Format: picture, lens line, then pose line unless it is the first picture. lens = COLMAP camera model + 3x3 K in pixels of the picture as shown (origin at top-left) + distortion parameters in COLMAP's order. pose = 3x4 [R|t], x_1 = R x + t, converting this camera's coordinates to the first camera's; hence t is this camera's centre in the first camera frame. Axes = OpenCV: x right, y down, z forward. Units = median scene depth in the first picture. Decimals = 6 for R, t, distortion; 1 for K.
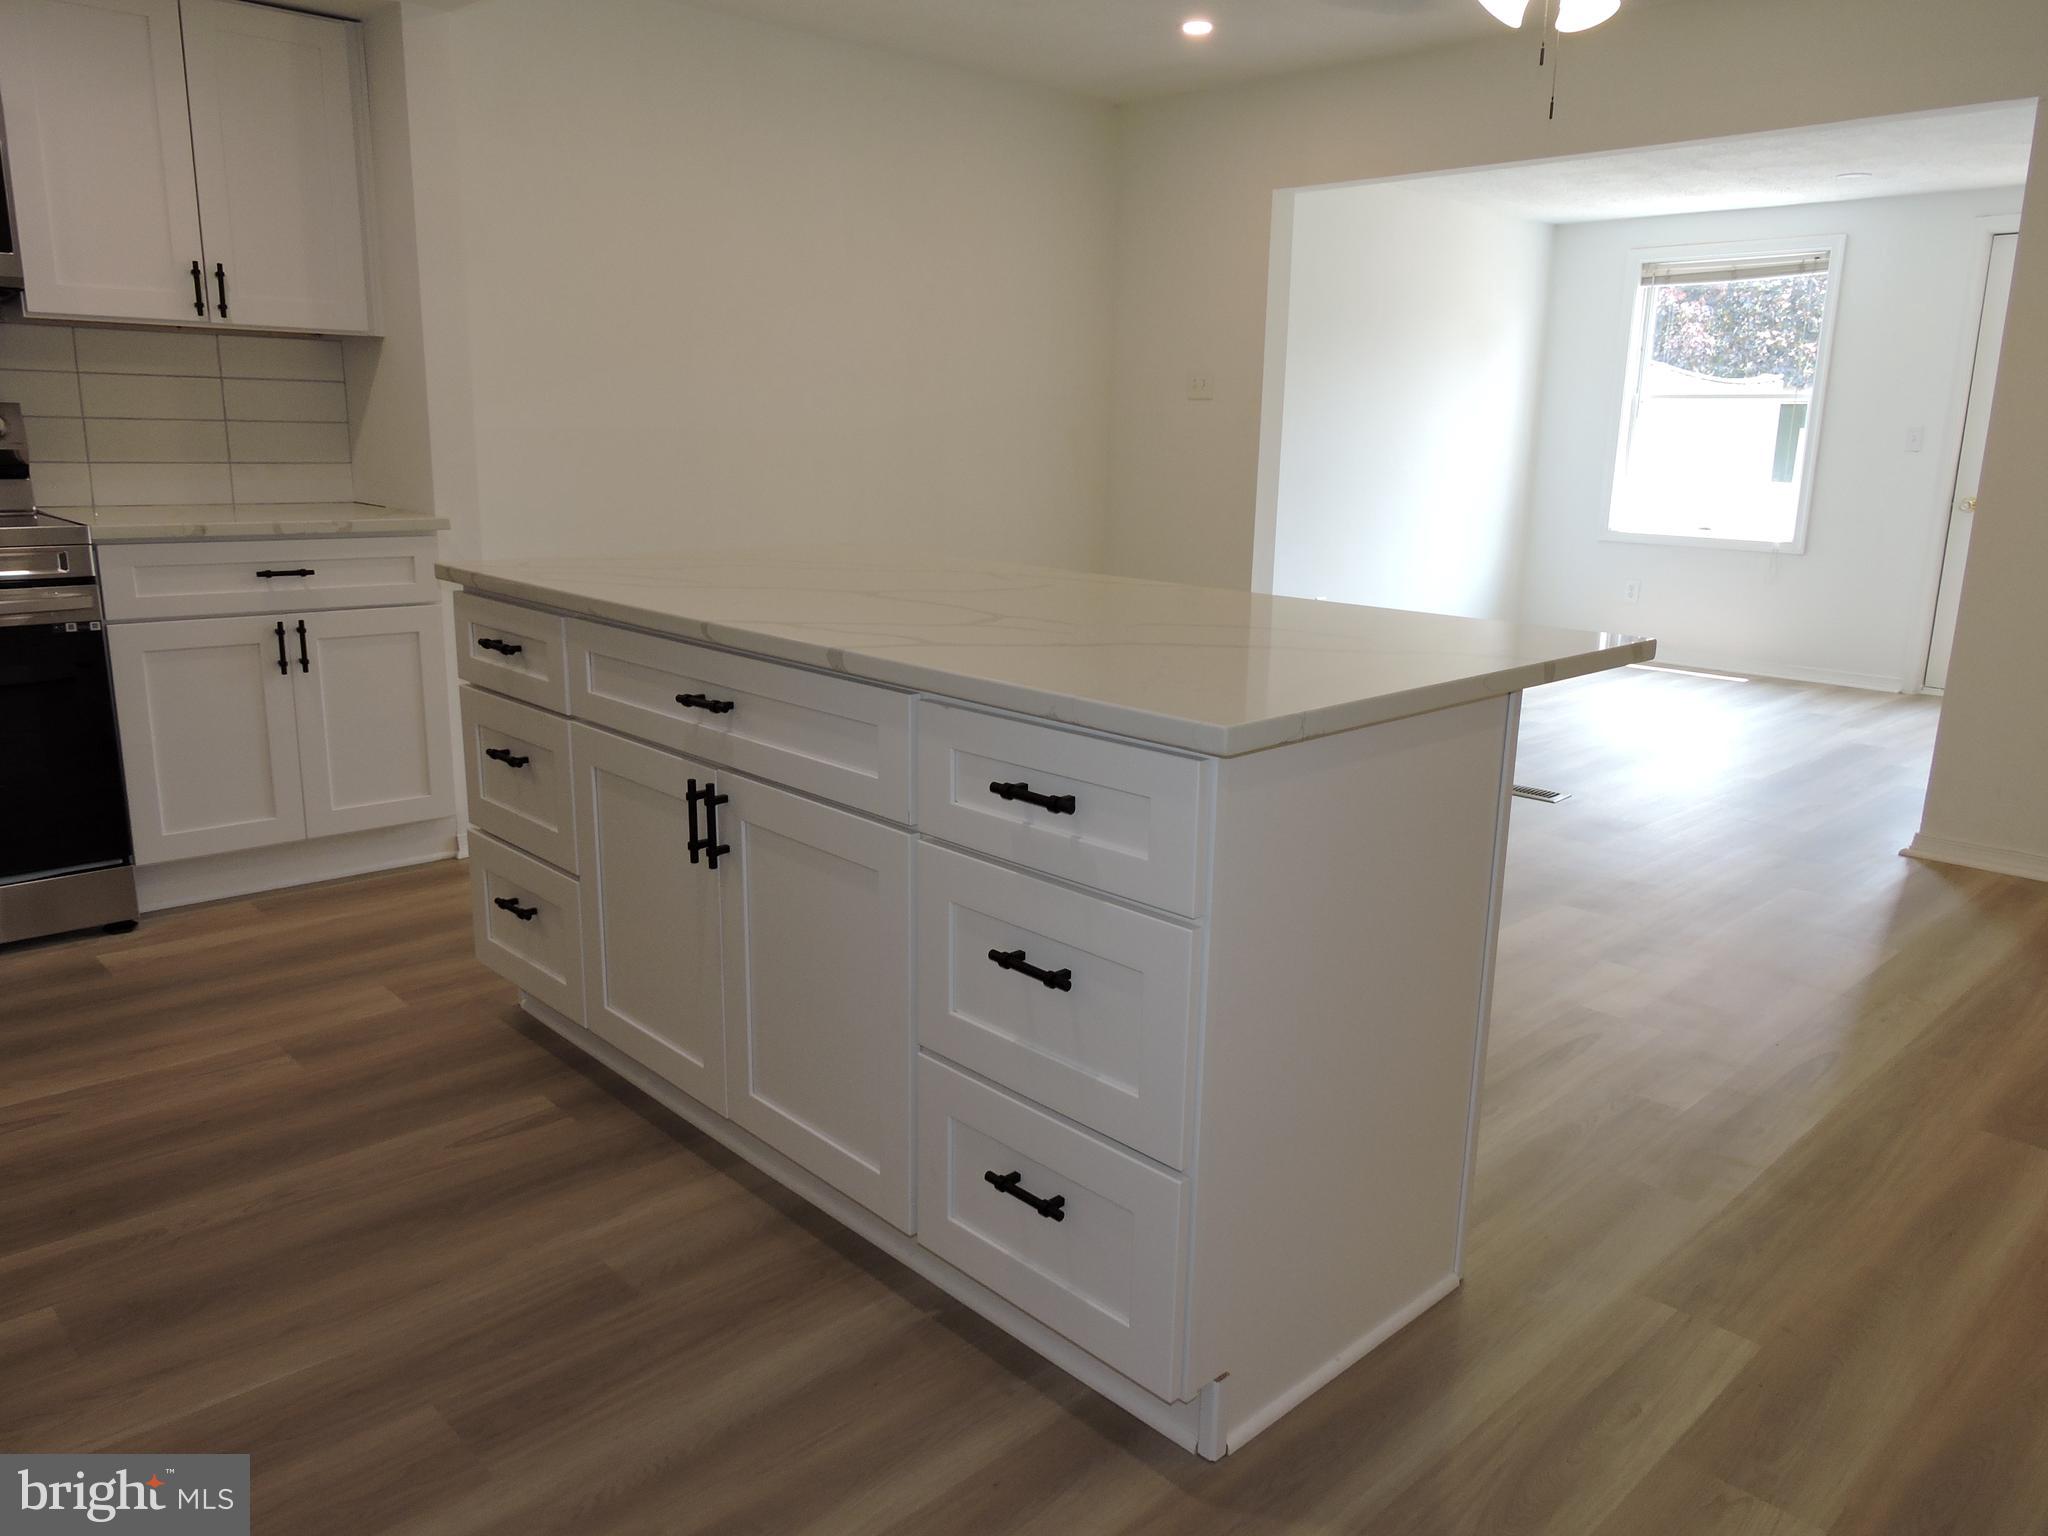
lens RADIAL K [[1459.2, 0, 1007.4], [0, 1459.2, 780.4], [0, 0, 1]] dist [-0.002952, -0.003128]
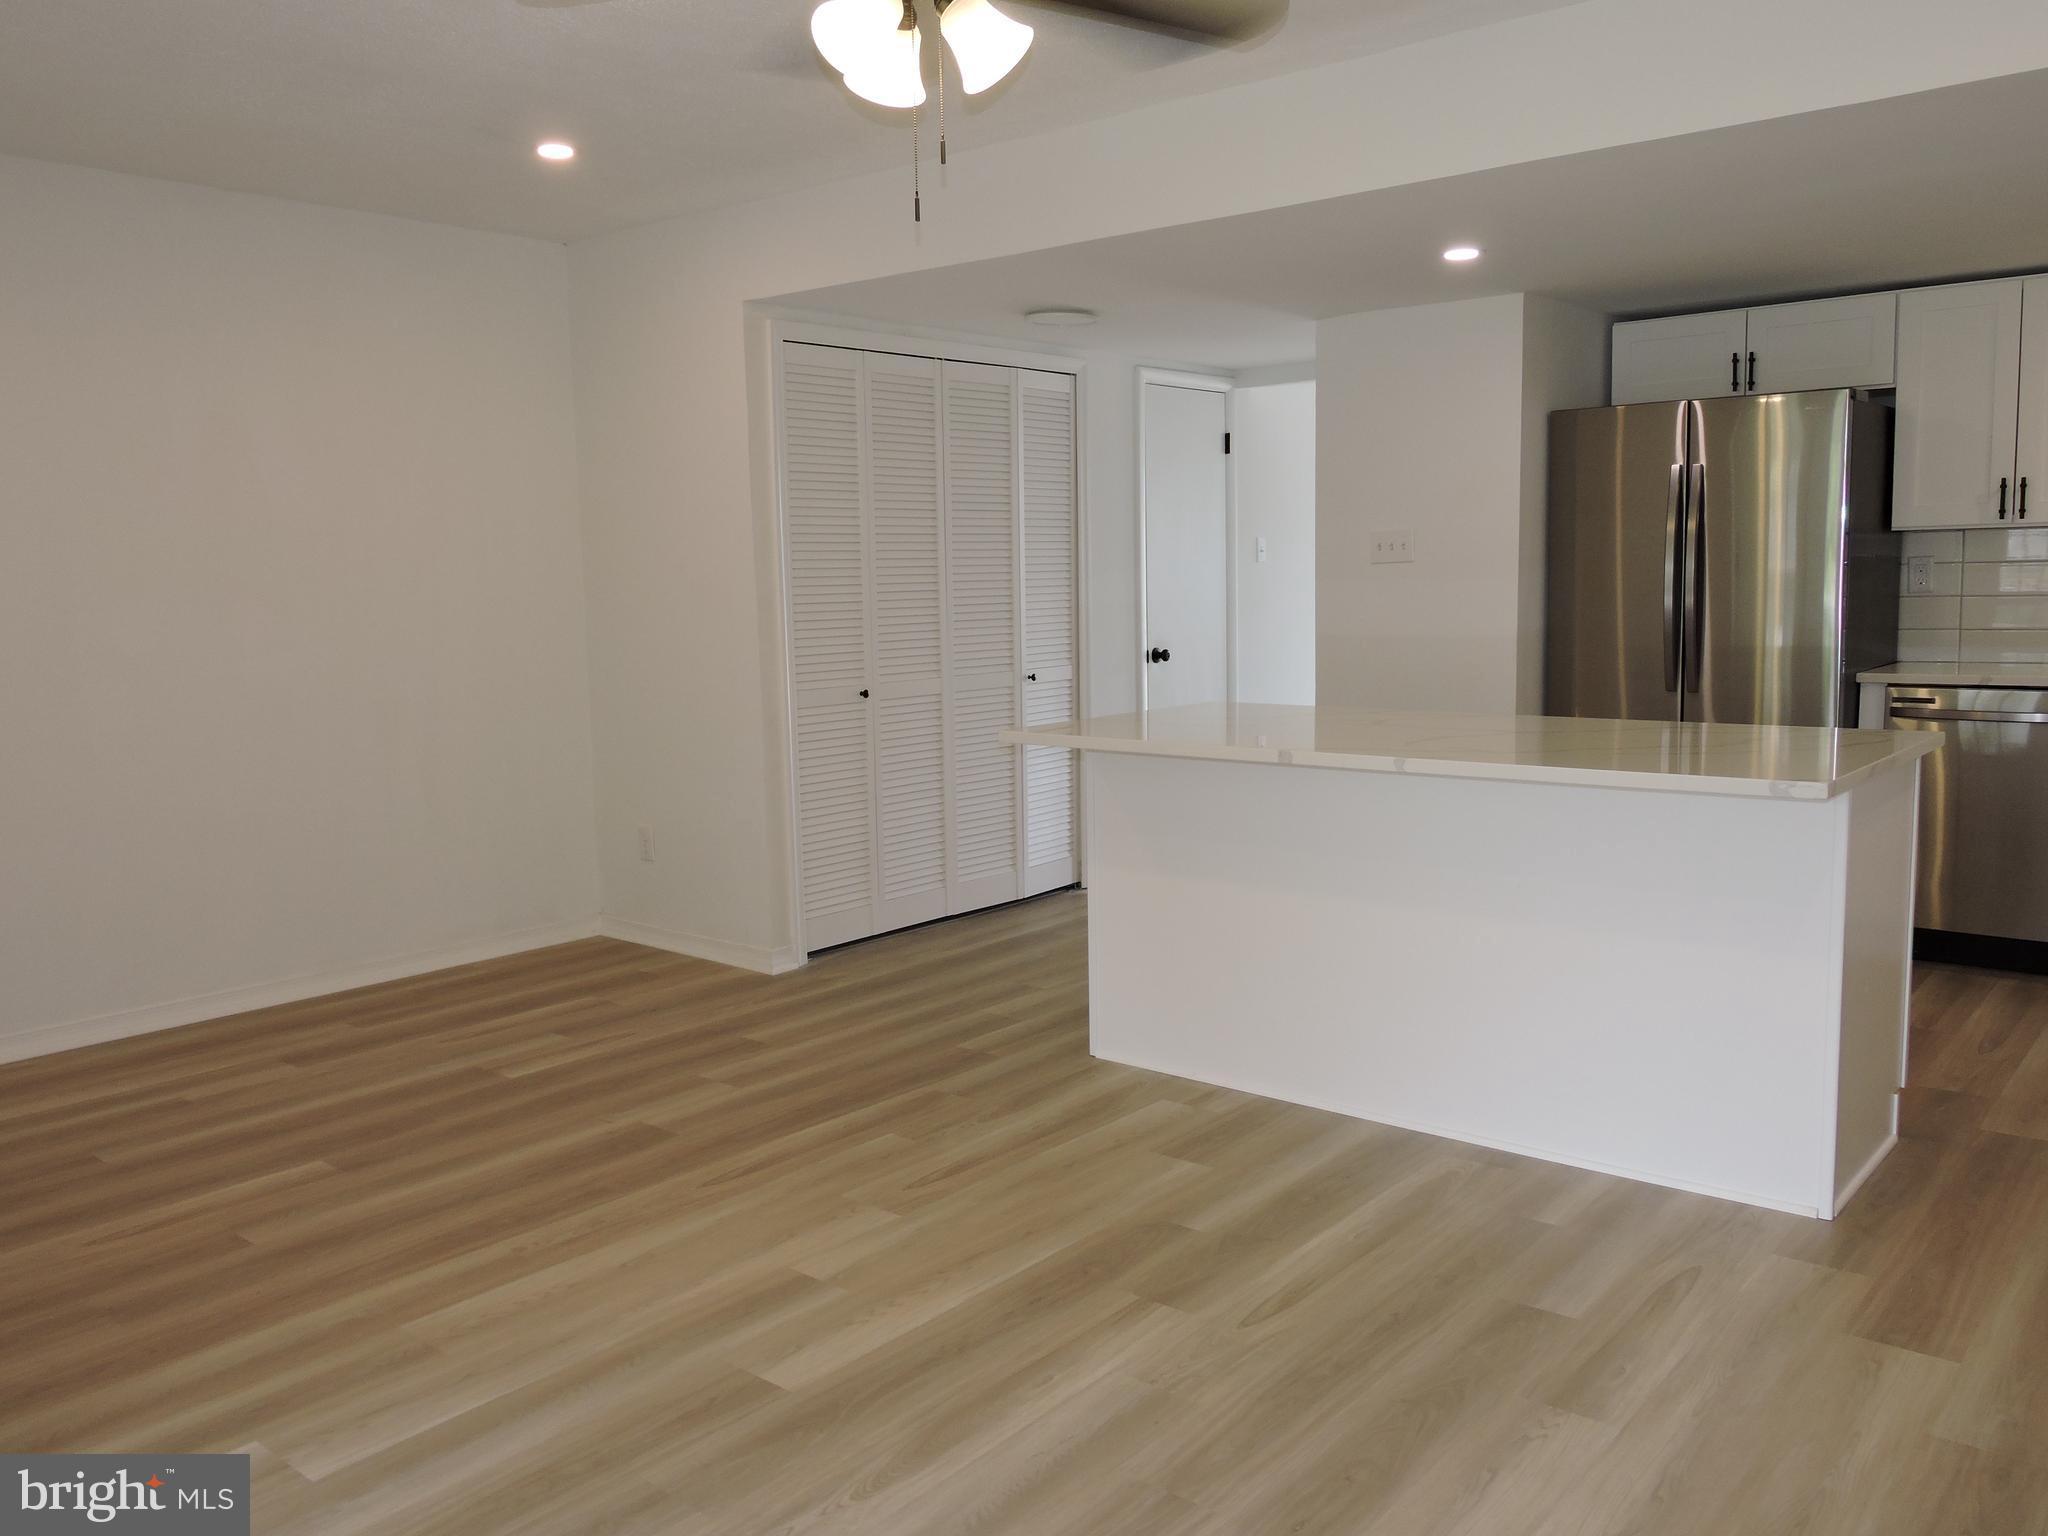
lens RADIAL K [[1599.5, 0, 1028.1], [0, 1599.5, 761.9], [0, 0, 1]] dist [-0.008045, 0.002907]
pose [[-0.992890, 0.014409, -0.118163, 0.381711], [-0.027294, 0.938645, 0.343803, -0.434636], [0.115867, 0.344584, -0.931578, 1.677863]]
